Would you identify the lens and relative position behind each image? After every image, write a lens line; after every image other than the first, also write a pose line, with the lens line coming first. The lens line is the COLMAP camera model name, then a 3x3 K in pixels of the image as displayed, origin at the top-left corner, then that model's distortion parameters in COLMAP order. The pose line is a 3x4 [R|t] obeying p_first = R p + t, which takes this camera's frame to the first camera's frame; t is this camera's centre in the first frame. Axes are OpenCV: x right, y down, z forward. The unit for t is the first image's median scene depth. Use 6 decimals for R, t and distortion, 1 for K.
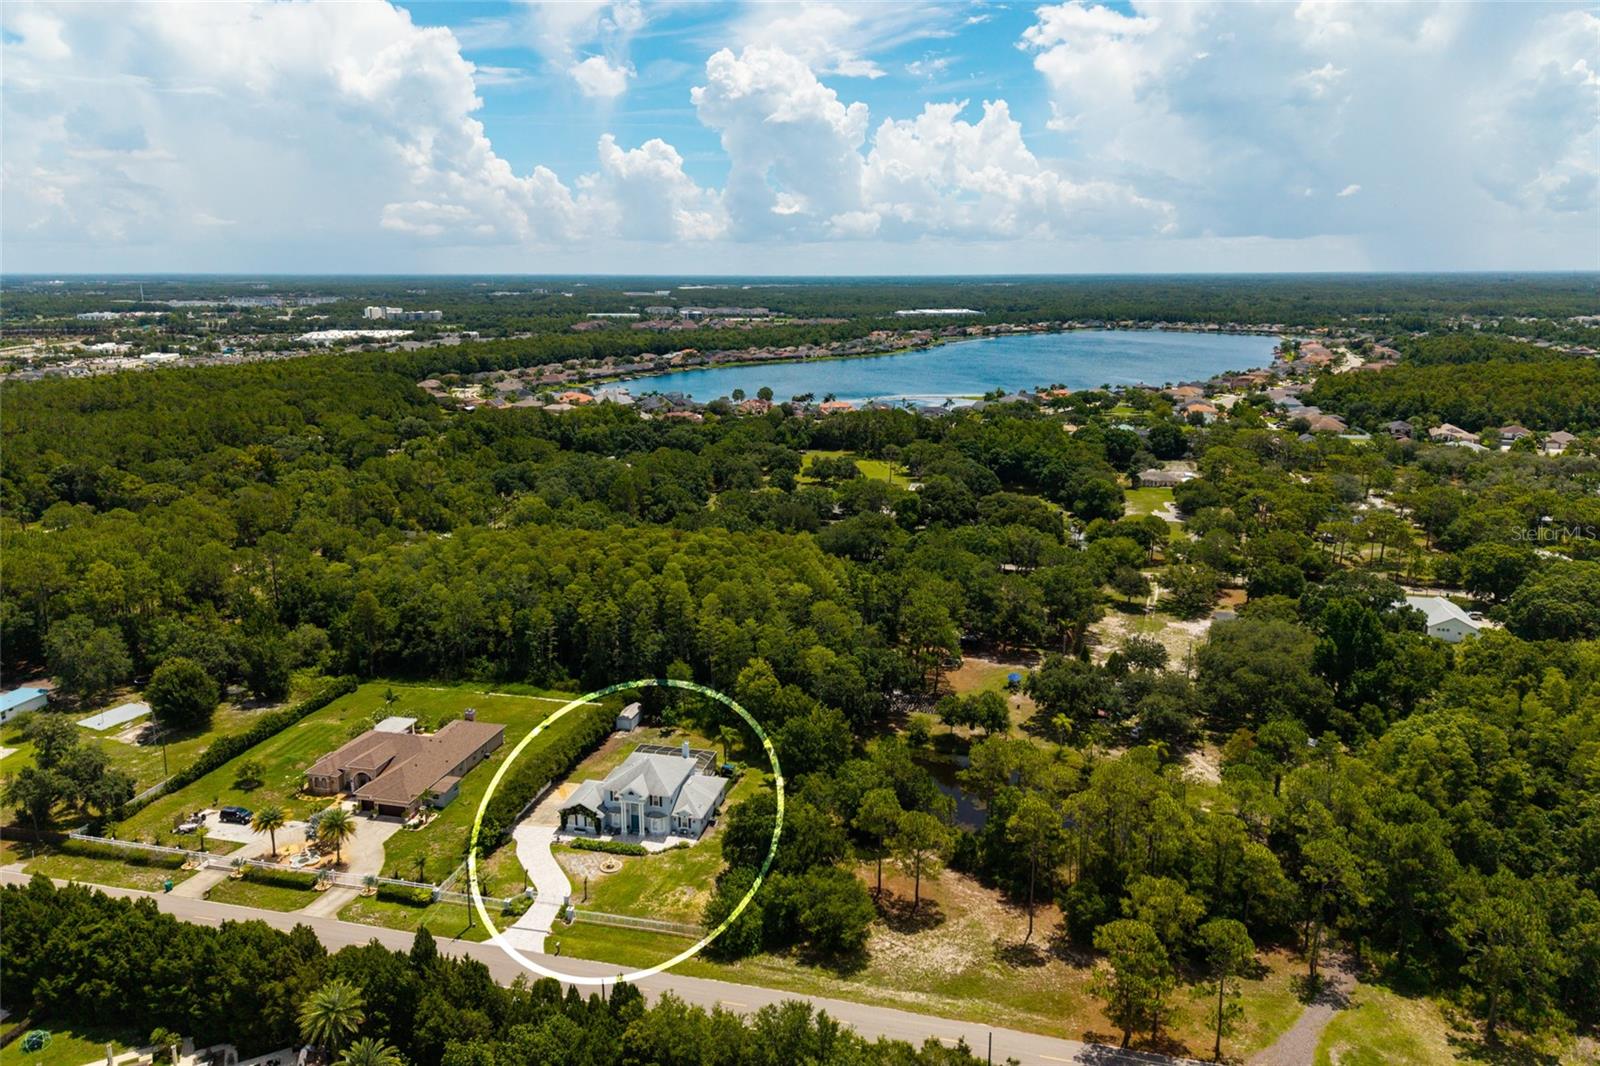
lens RADIAL K [[1062.4, 0, 806.8], [0, 1062.4, 500.4], [0, 0, 1]] dist [0.060223, -0.043642]
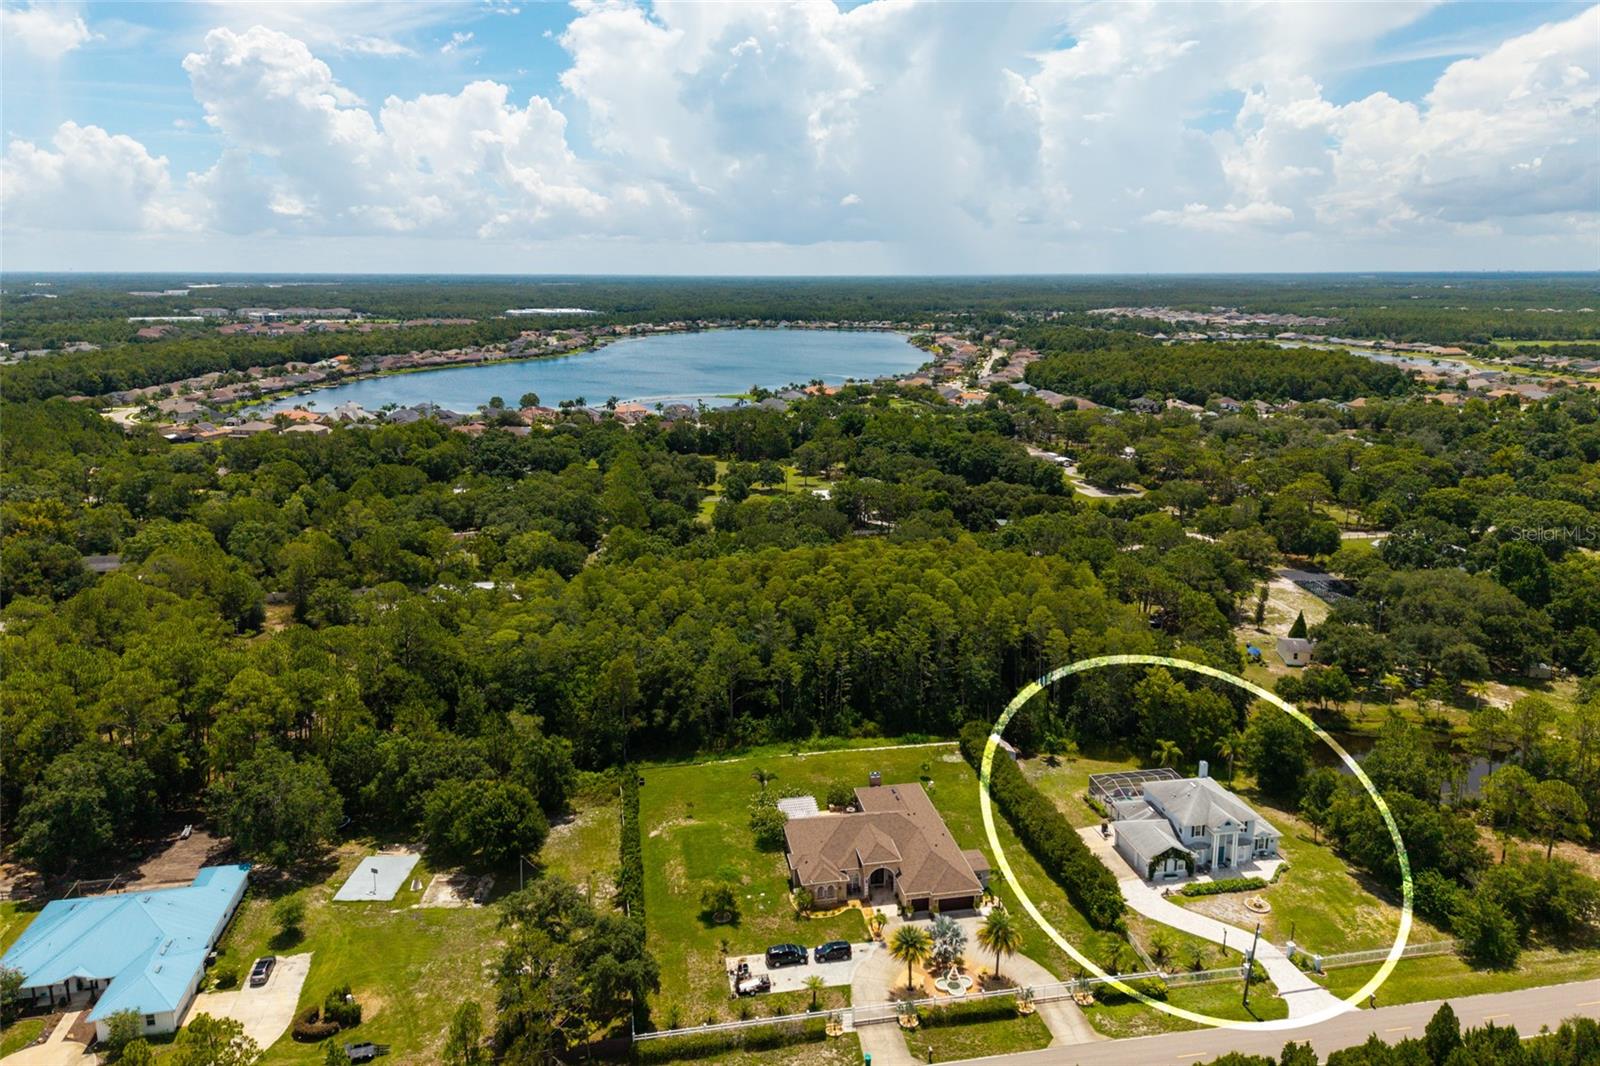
lens RADIAL K [[1062.4, 0, 807.2], [0, 1062.4, 490.1], [0, 0, 1]] dist [0.060223, -0.043642]
pose [[0.911867, -0.081326, 0.402348, -0.592261], [0.085261, 0.996325, 0.008153, -0.034493], [-0.401533, 0.026870, 0.915450, 0.206547]]
